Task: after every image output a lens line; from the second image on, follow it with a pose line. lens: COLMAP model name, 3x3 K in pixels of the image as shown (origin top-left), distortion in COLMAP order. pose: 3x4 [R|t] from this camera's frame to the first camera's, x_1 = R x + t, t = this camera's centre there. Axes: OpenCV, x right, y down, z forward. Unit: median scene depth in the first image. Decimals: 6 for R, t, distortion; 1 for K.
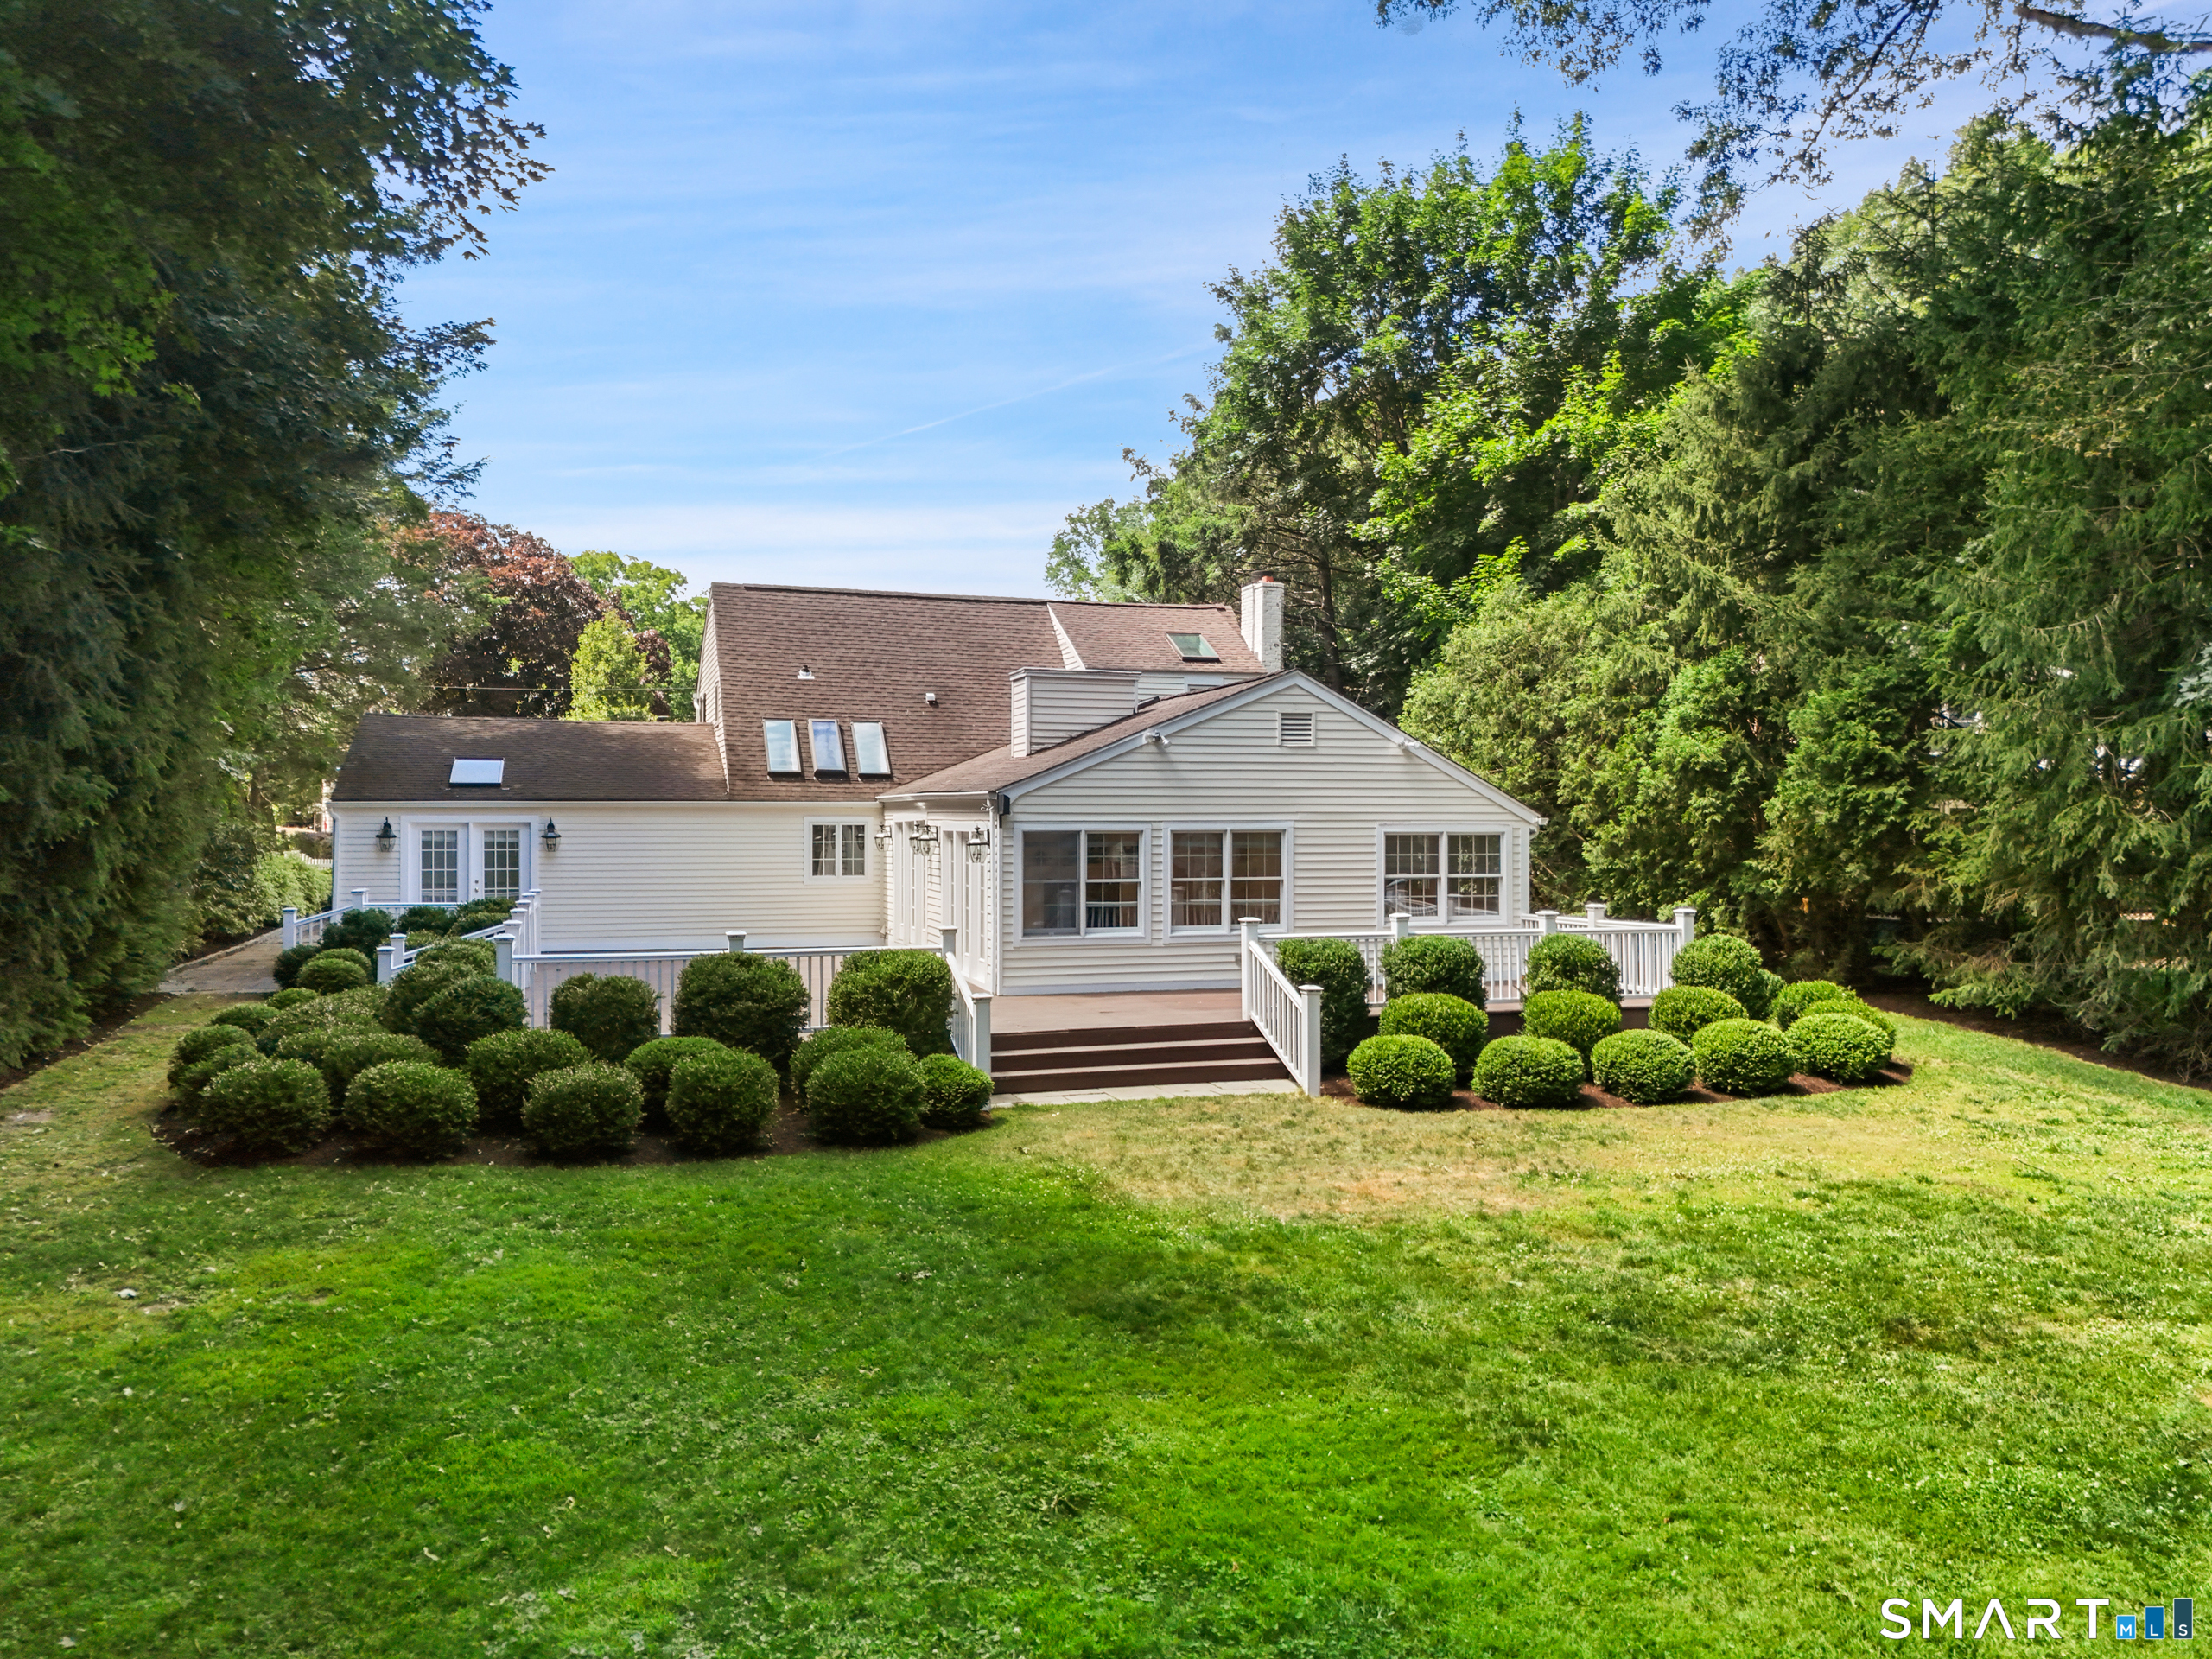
lens RADIAL K [[1614.2, 0, 1106.0], [0, 1614.2, 829.5], [0, 0, 1]] dist [0.057452, -0.040517]
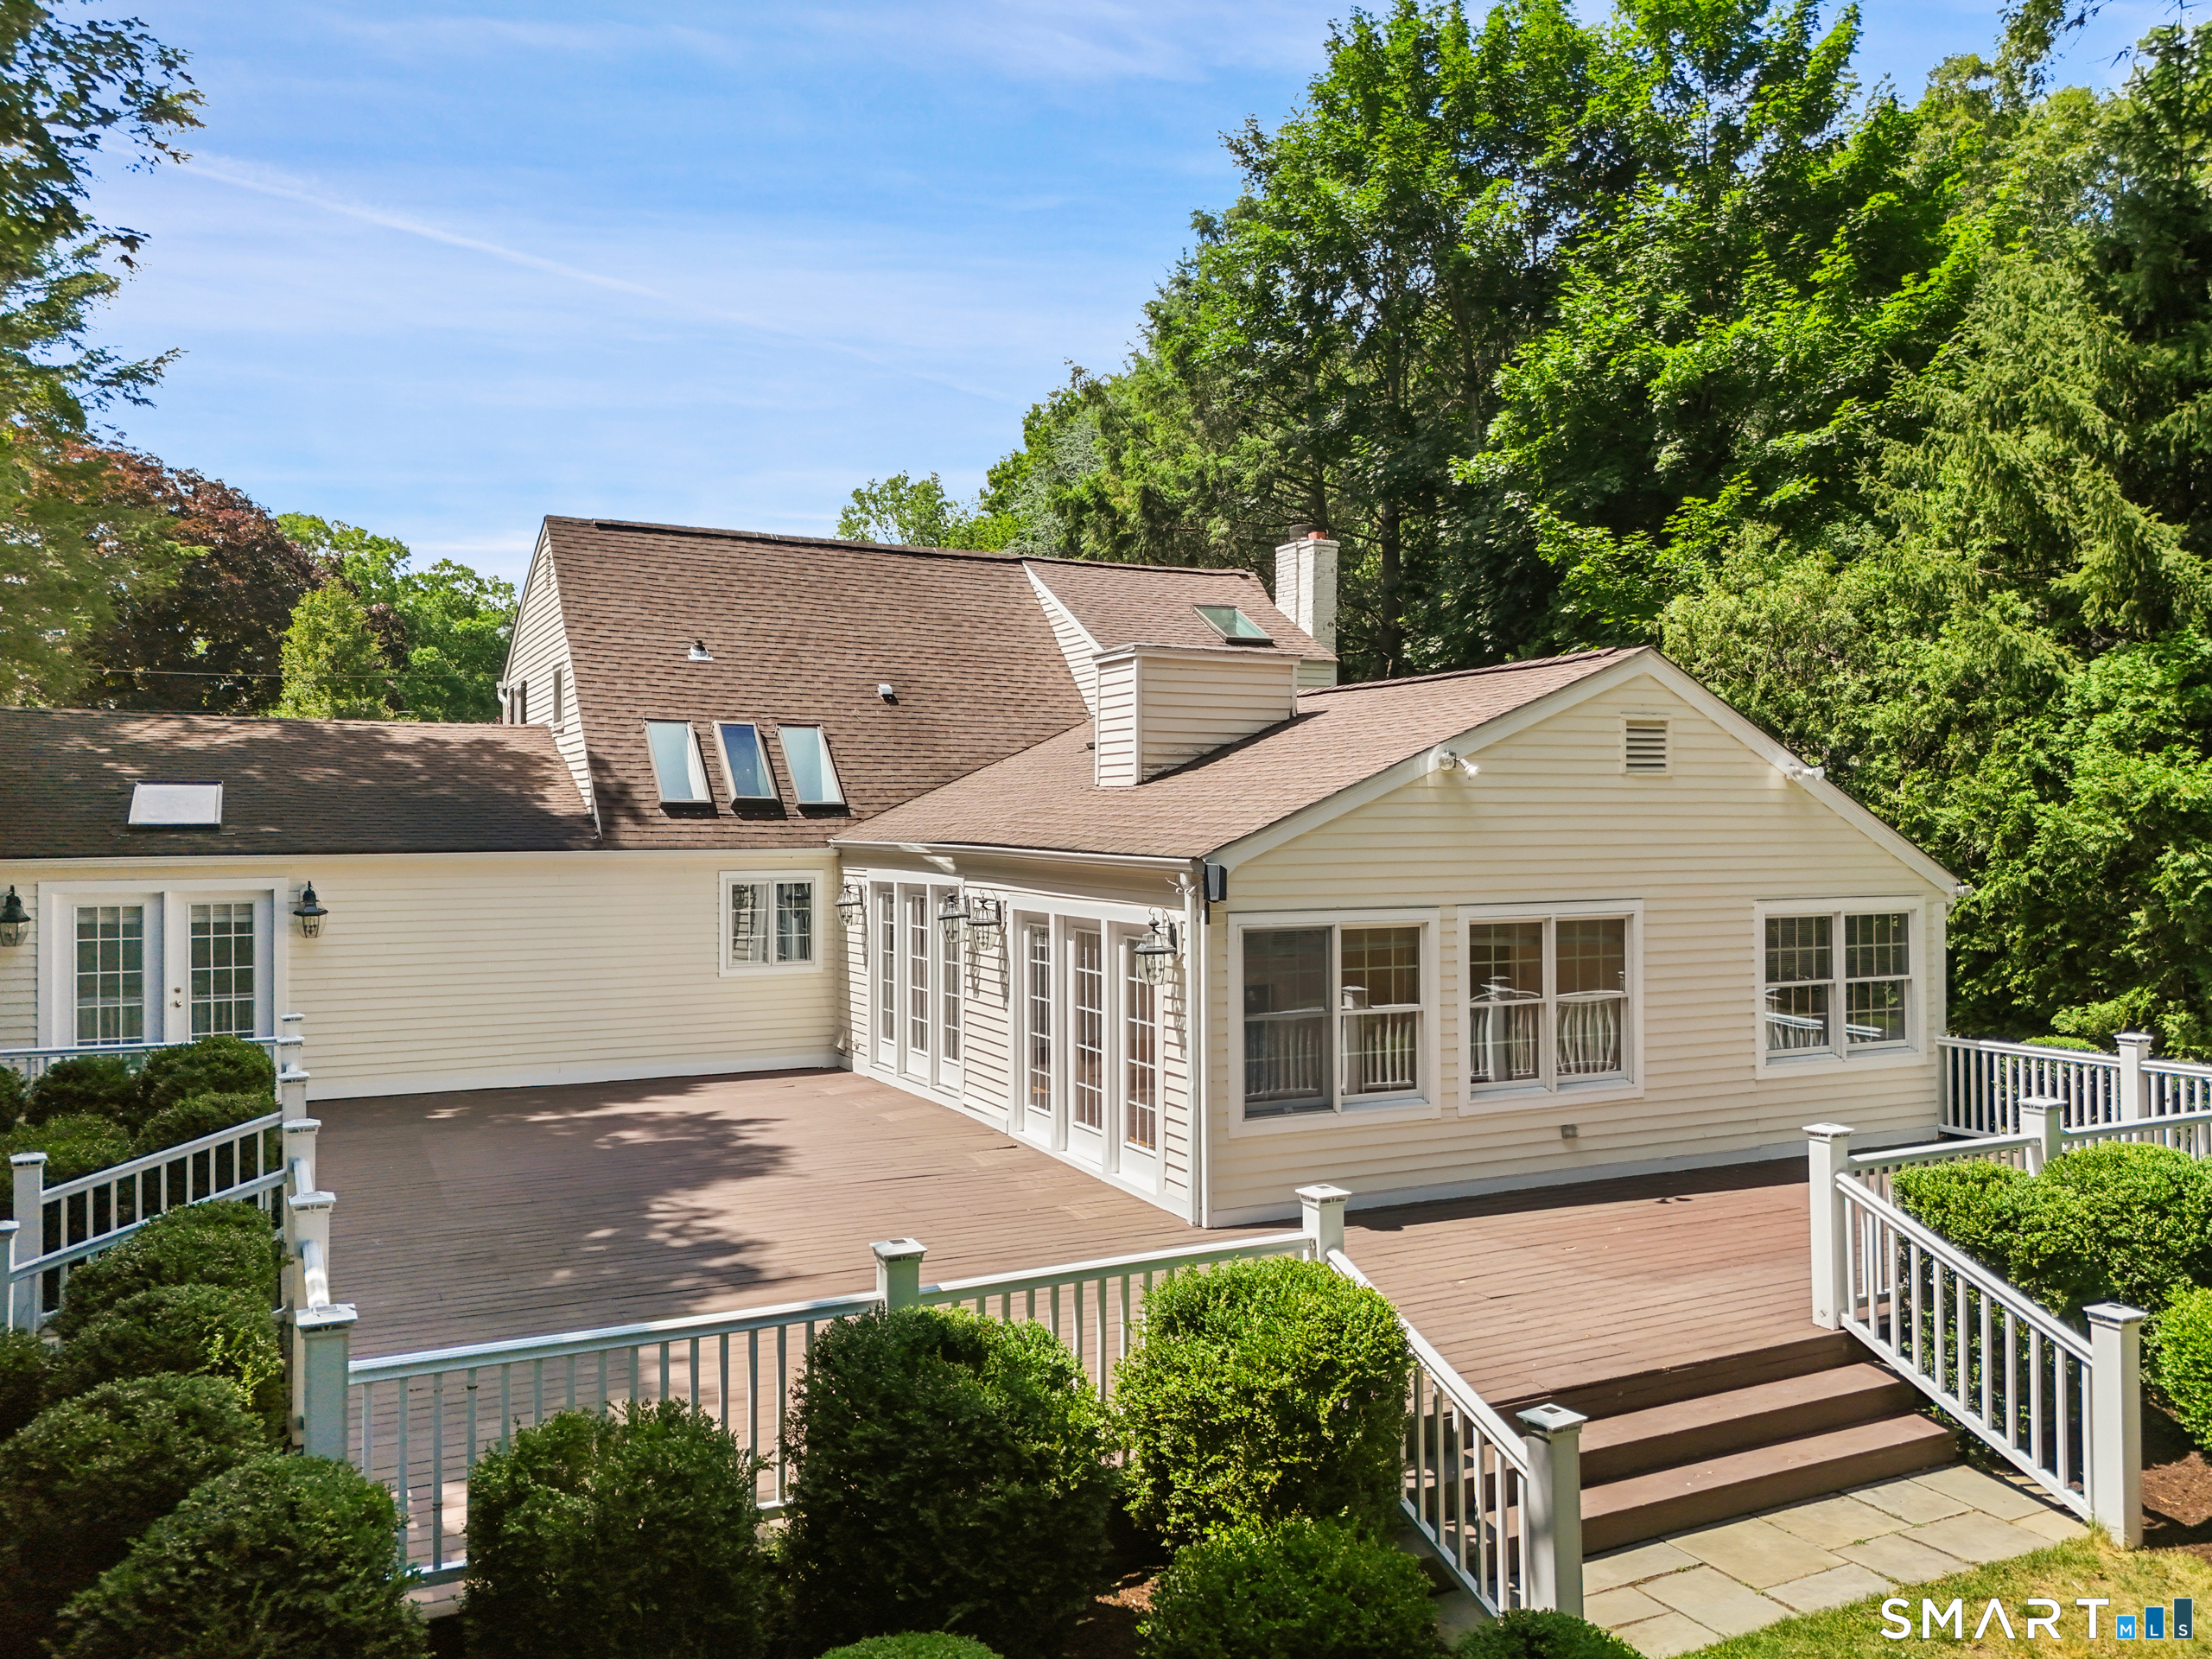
lens RADIAL K [[1648.2, 0, 1106.0], [0, 1648.2, 829.5], [0, 0, 1]] dist [0.031713, -0.005117]
pose [[0.987690, -0.002789, 0.156398, -0.134842], [0.002812, 0.999996, 0.000073, -0.024288], [-0.156398, 0.000368, 0.987694, 0.317754]]
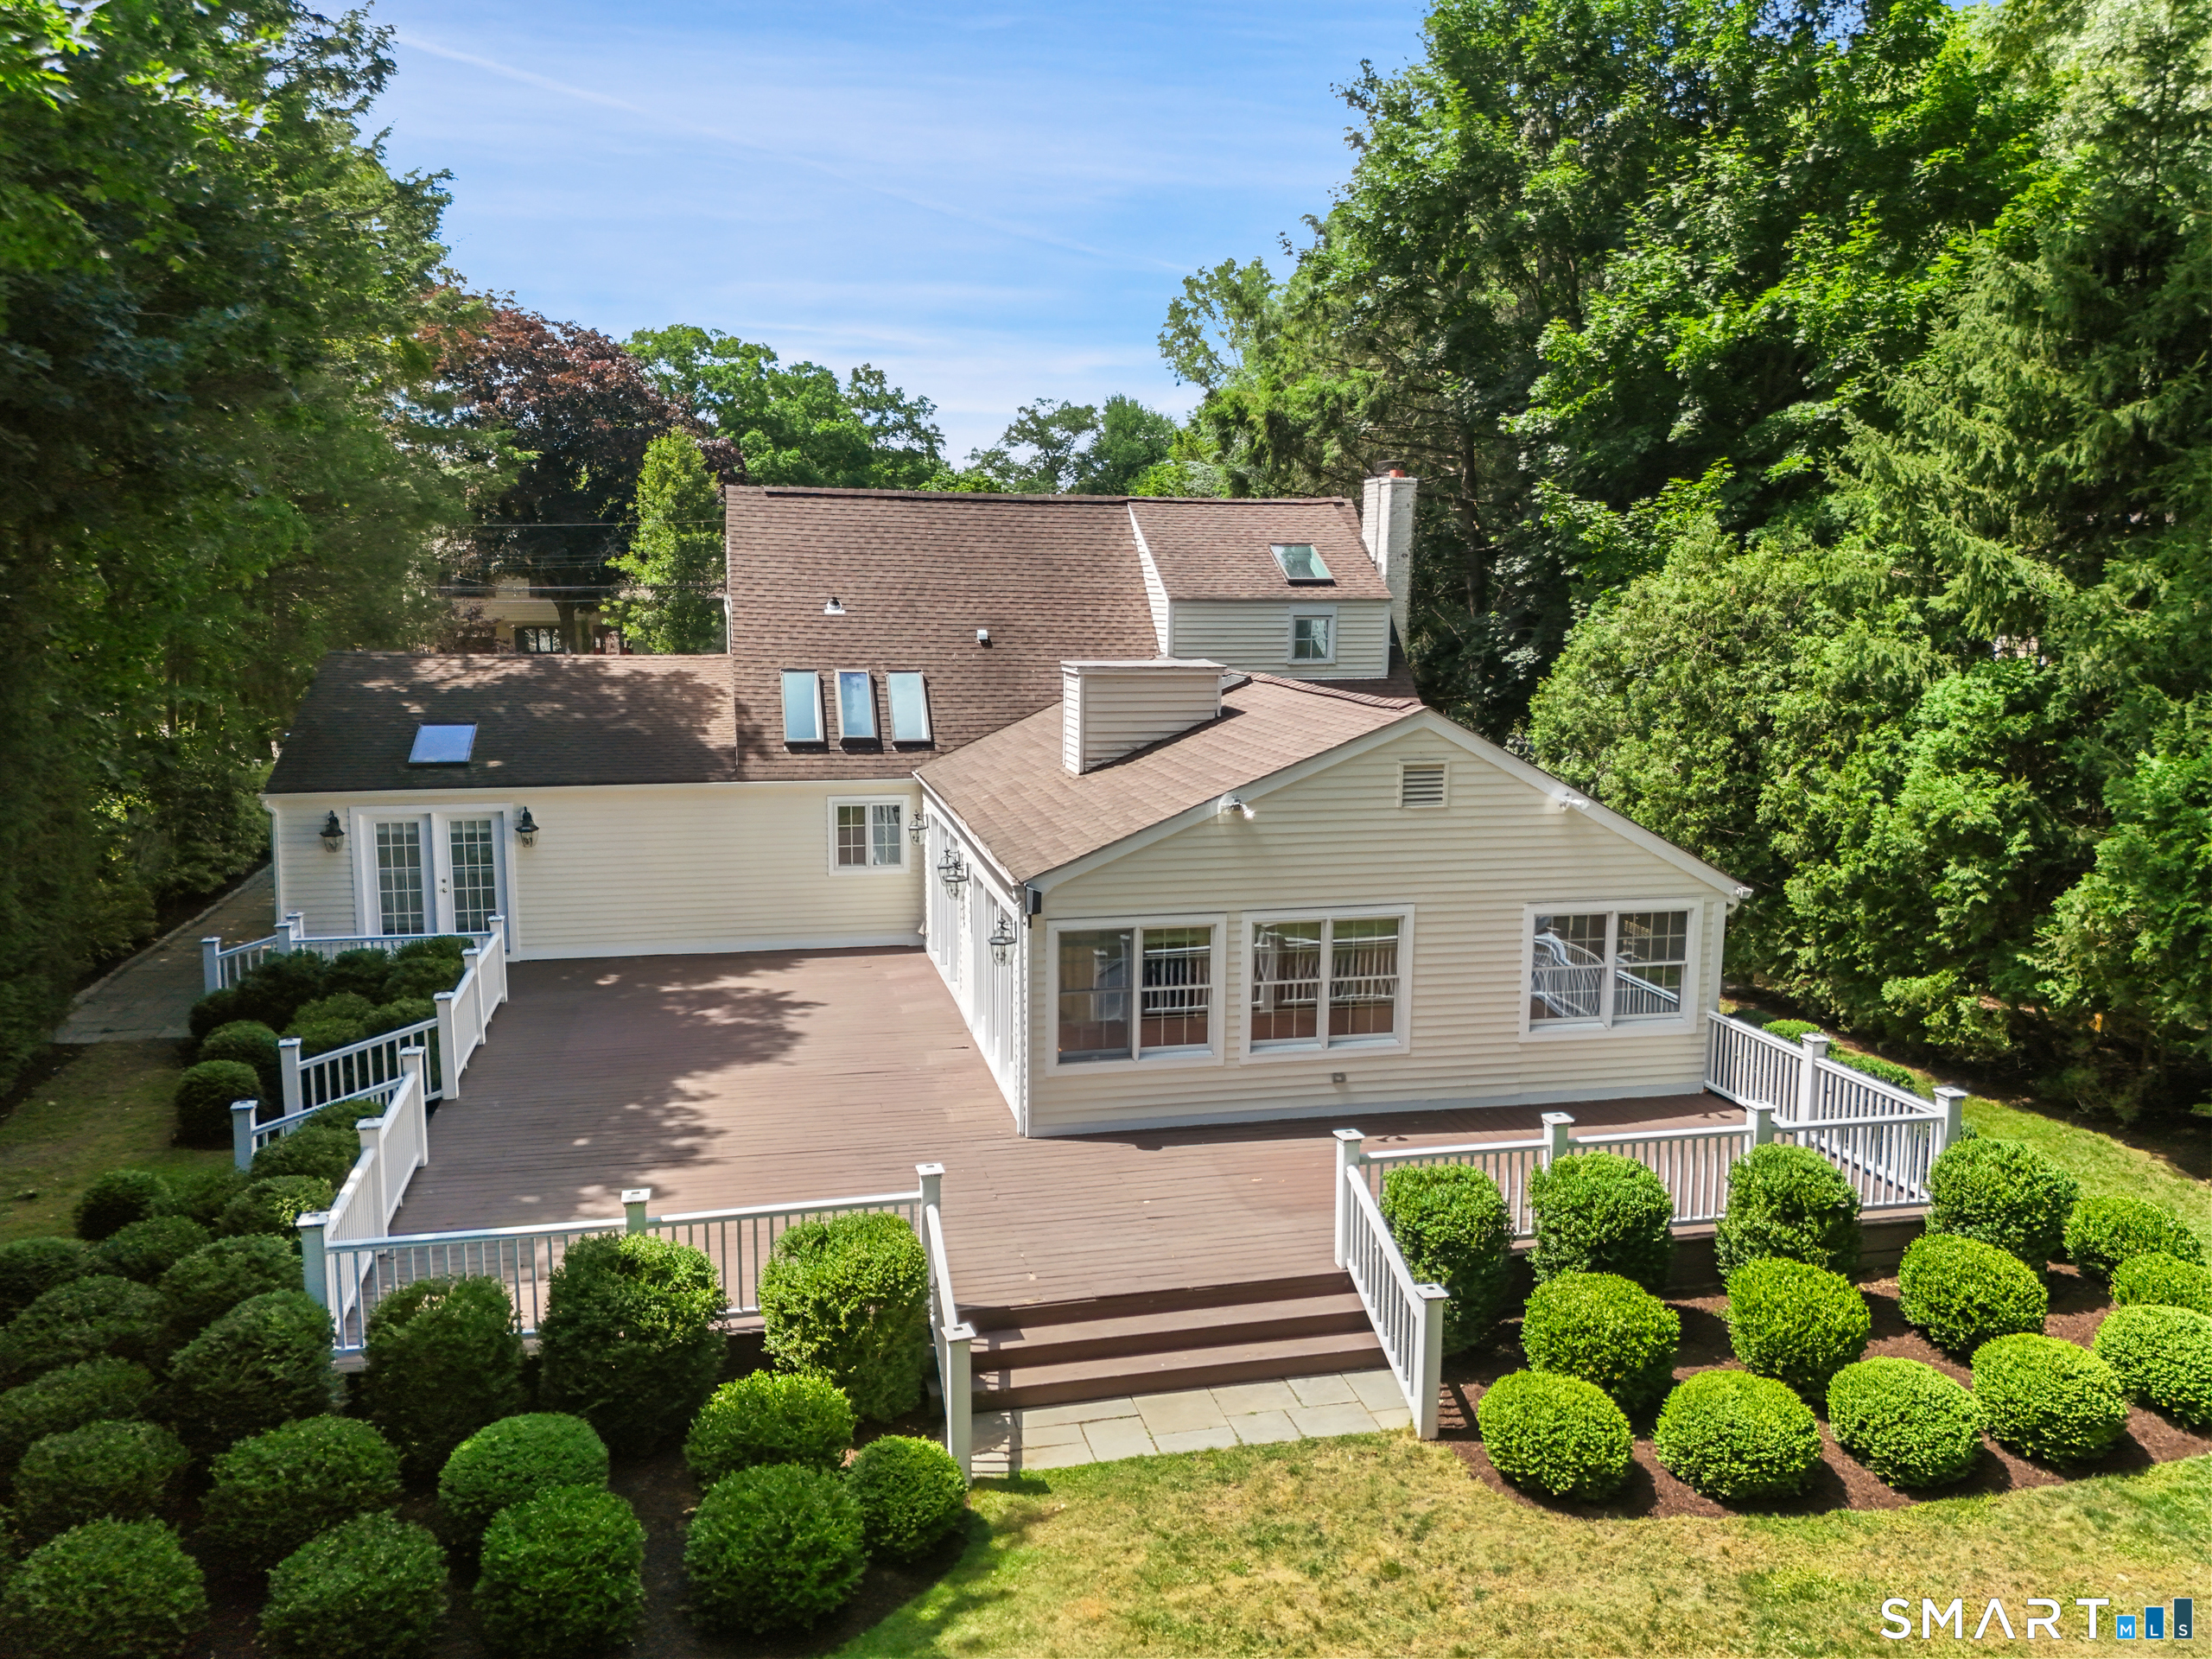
lens RADIAL K [[1614.2, 0, 1106.0], [0, 1614.2, 829.5], [0, 0, 1]] dist [0.057452, -0.040517]
pose [[0.997257, 0.020332, -0.071163, 0.017529], [-0.009230, 0.988186, 0.152983, -0.118932], [0.073432, -0.151906, 0.985663, 0.176240]]
